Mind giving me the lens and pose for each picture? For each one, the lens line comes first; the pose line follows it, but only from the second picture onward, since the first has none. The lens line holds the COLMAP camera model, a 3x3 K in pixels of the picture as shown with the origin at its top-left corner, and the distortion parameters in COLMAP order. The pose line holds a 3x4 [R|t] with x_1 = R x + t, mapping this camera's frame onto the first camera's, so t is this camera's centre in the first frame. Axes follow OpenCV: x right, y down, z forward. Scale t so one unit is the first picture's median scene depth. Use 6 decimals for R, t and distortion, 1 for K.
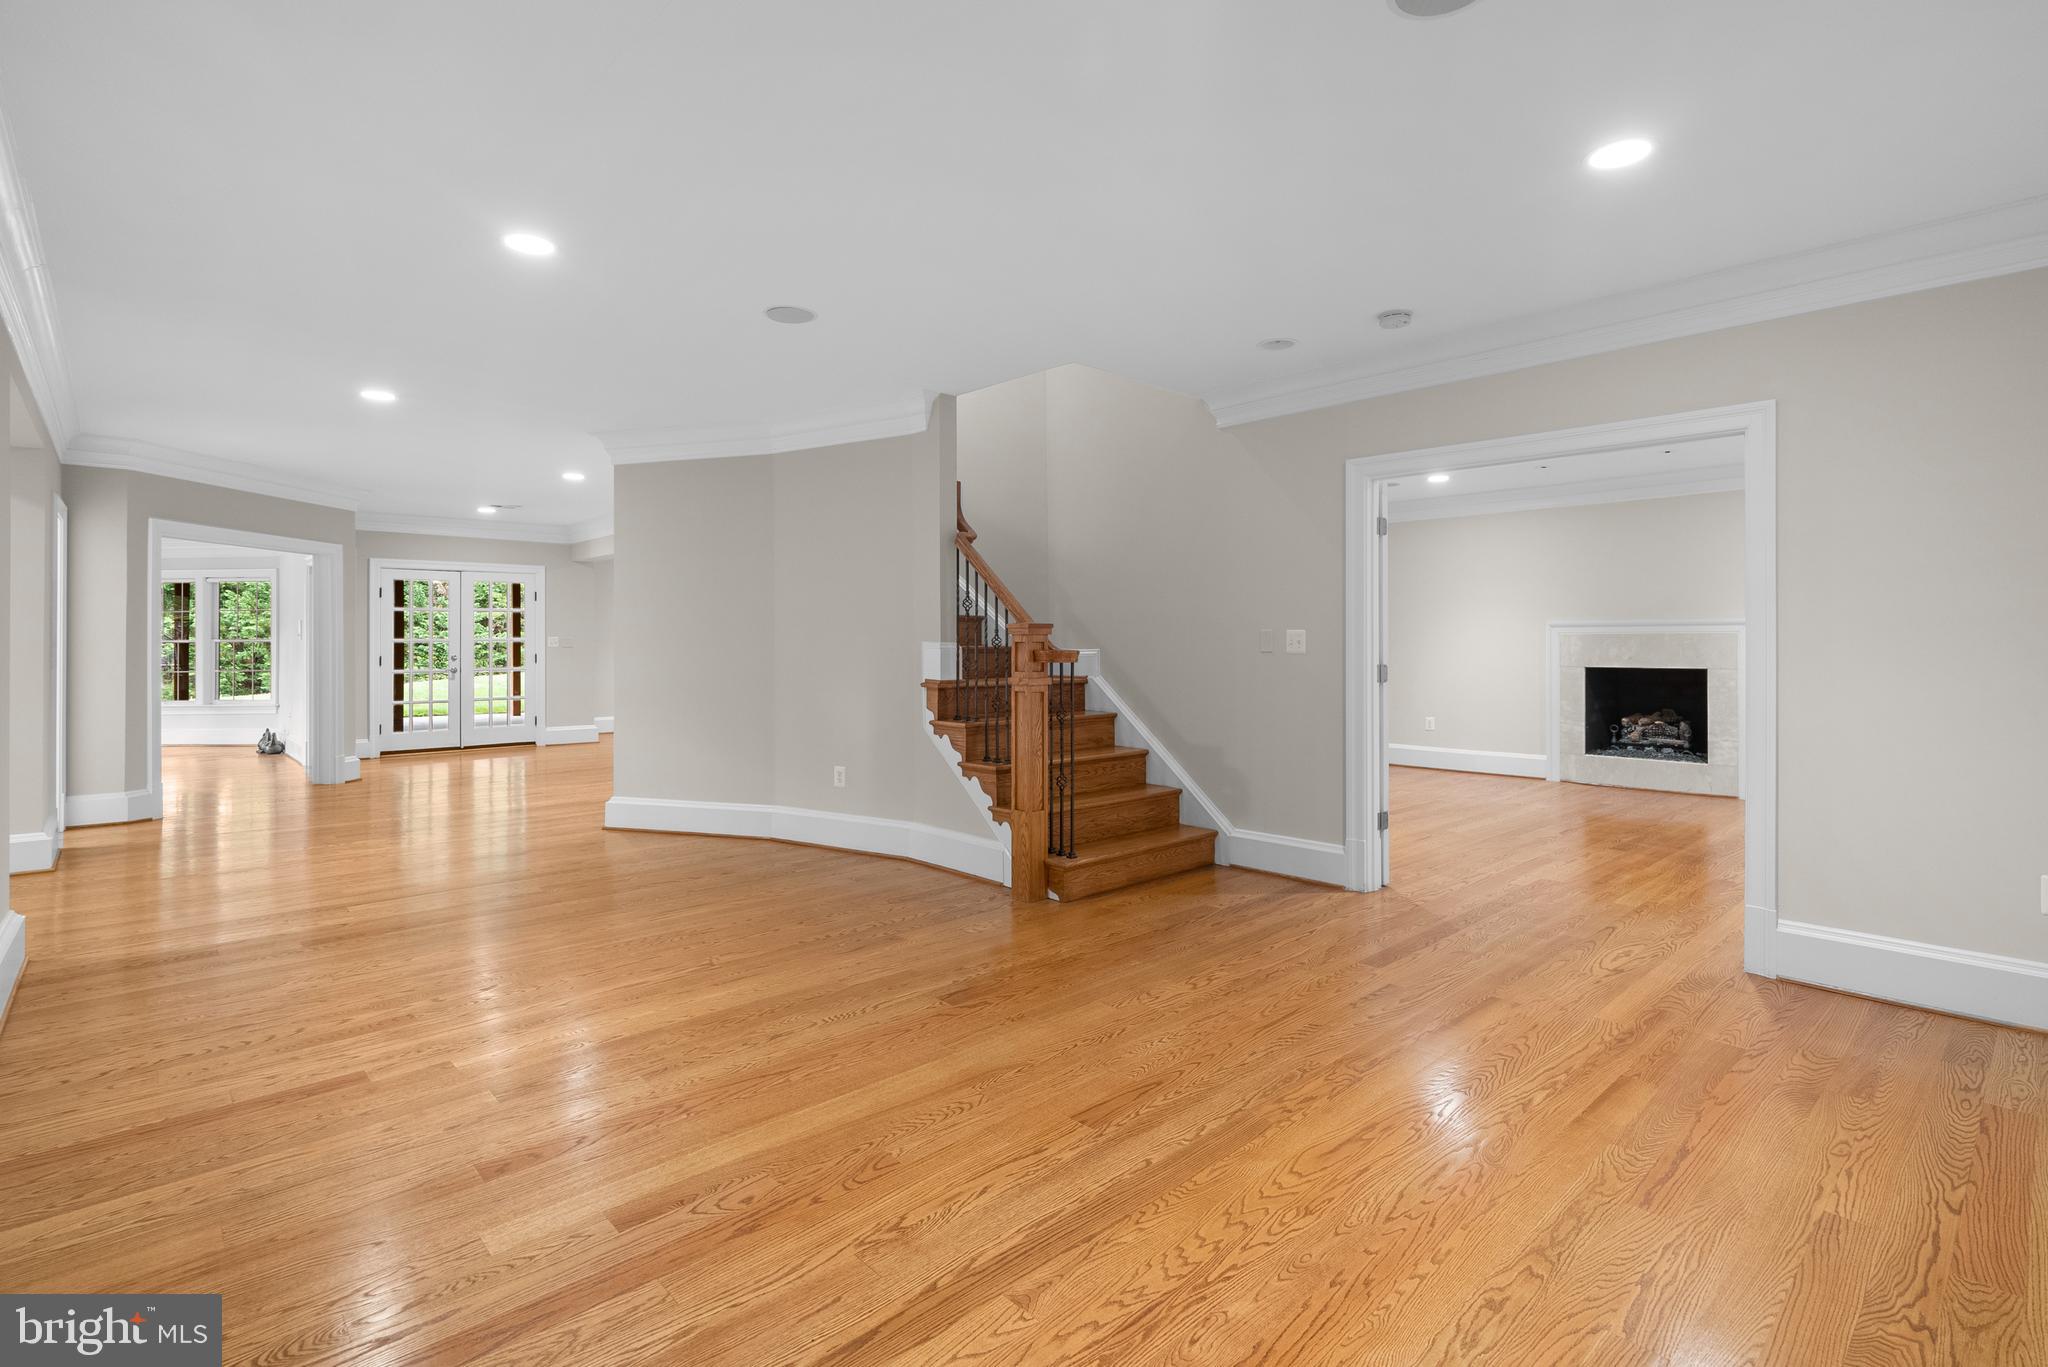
lens RADIAL K [[941.0, 0, 1038.6], [0, 941.0, 643.3], [0, 0, 1]] dist [-0.006986, 0.003264]
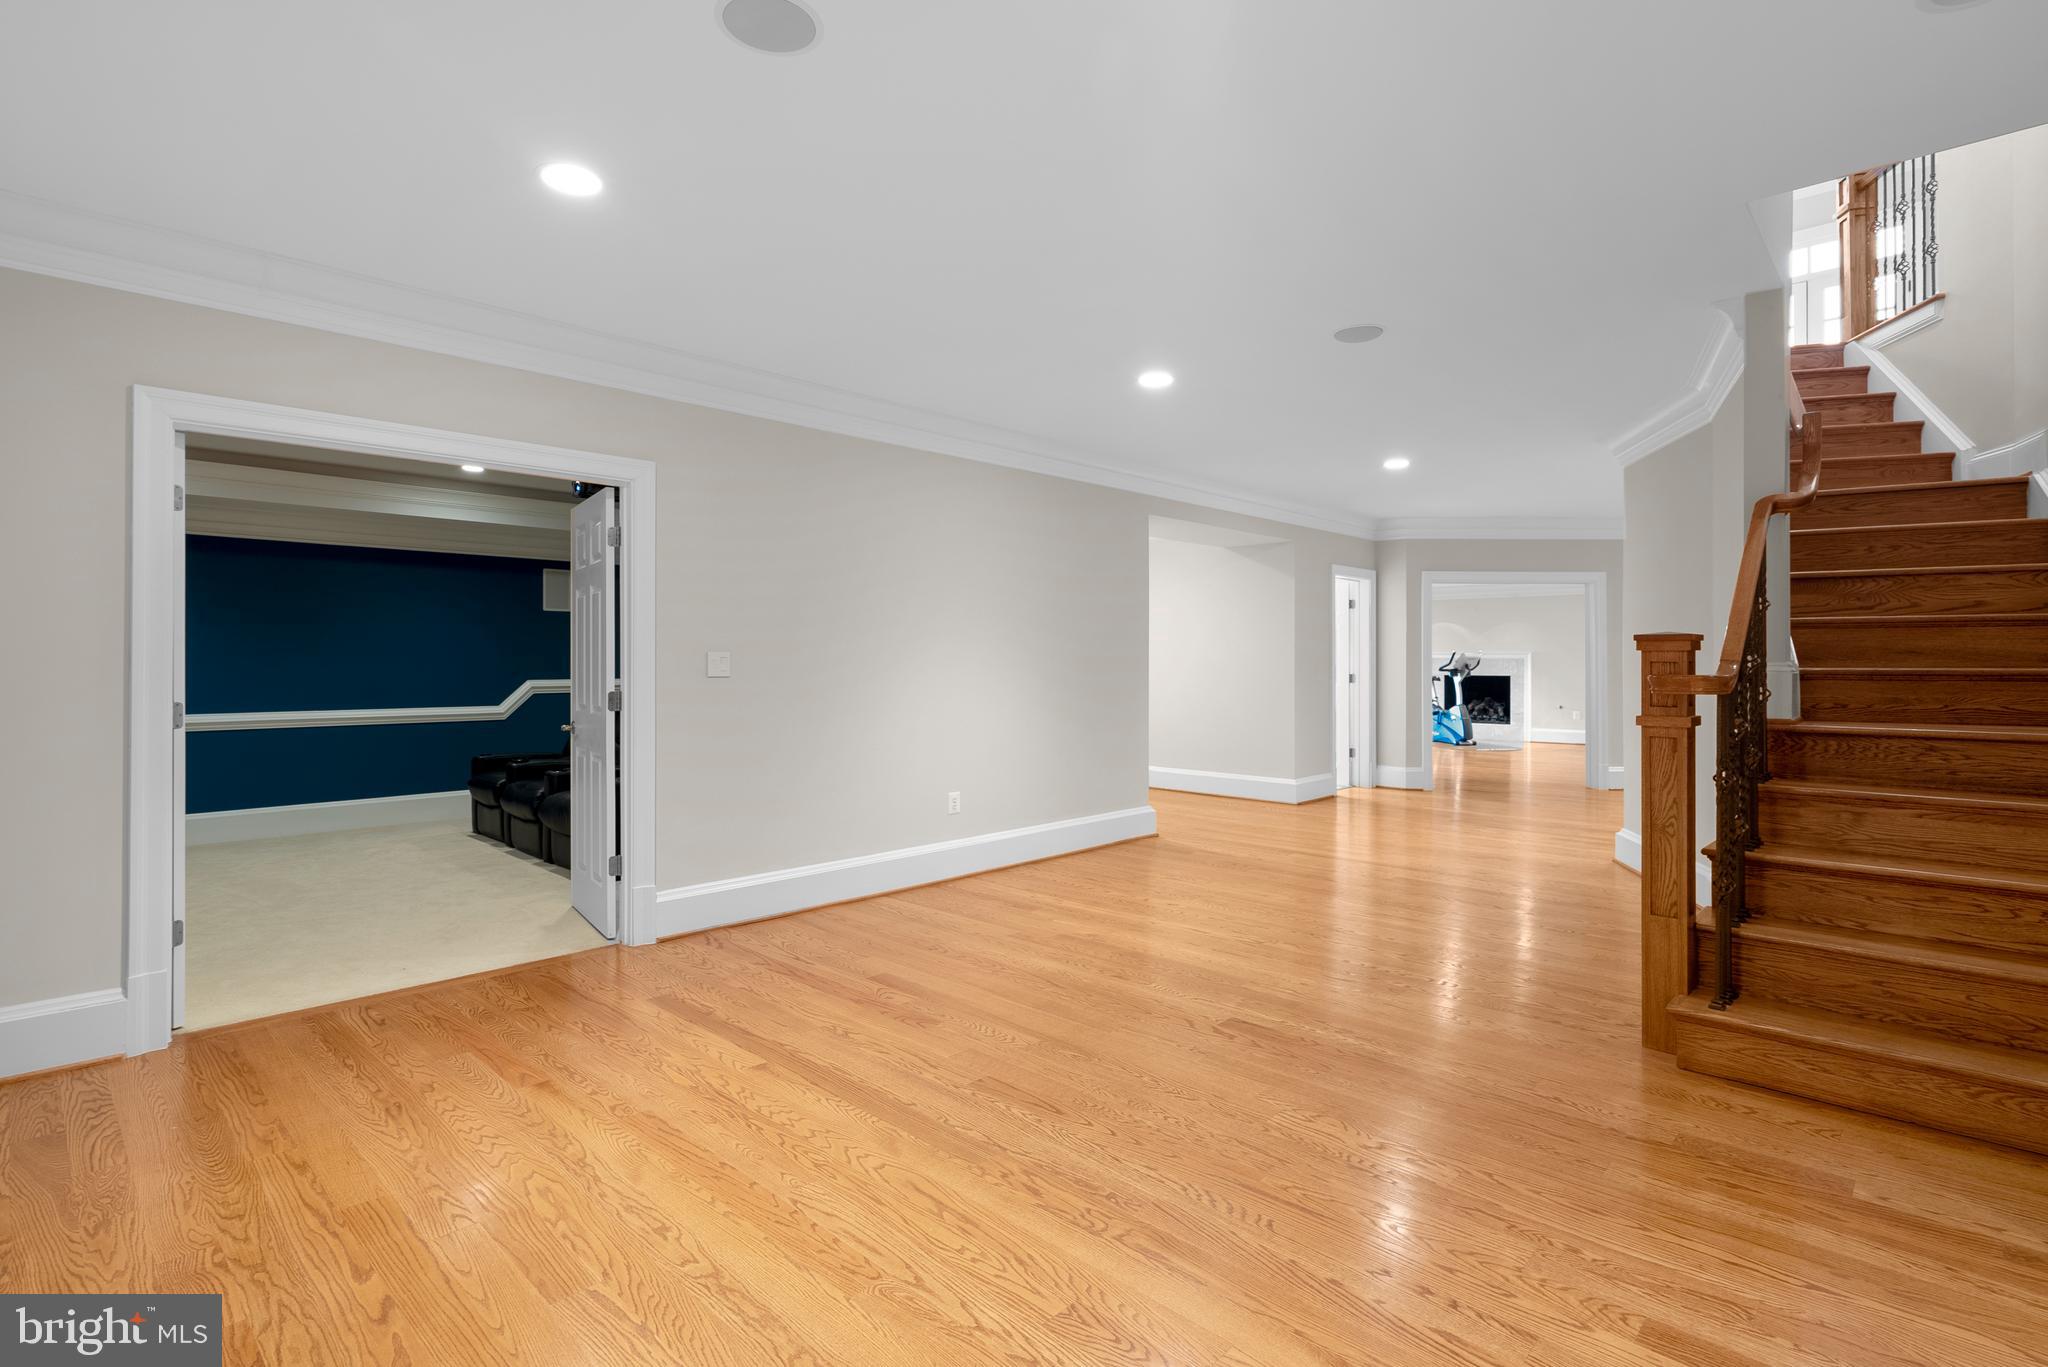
lens RADIAL K [[941.0, 0, 1025.7], [0, 941.0, 667.1], [0, 0, 1]] dist [-0.006986, 0.003264]
pose [[0.090767, 0.006722, -0.995849, 1.144886], [-0.000903, 0.999977, 0.006667, -0.003817], [0.995872, 0.000294, 0.090771, 0.912020]]
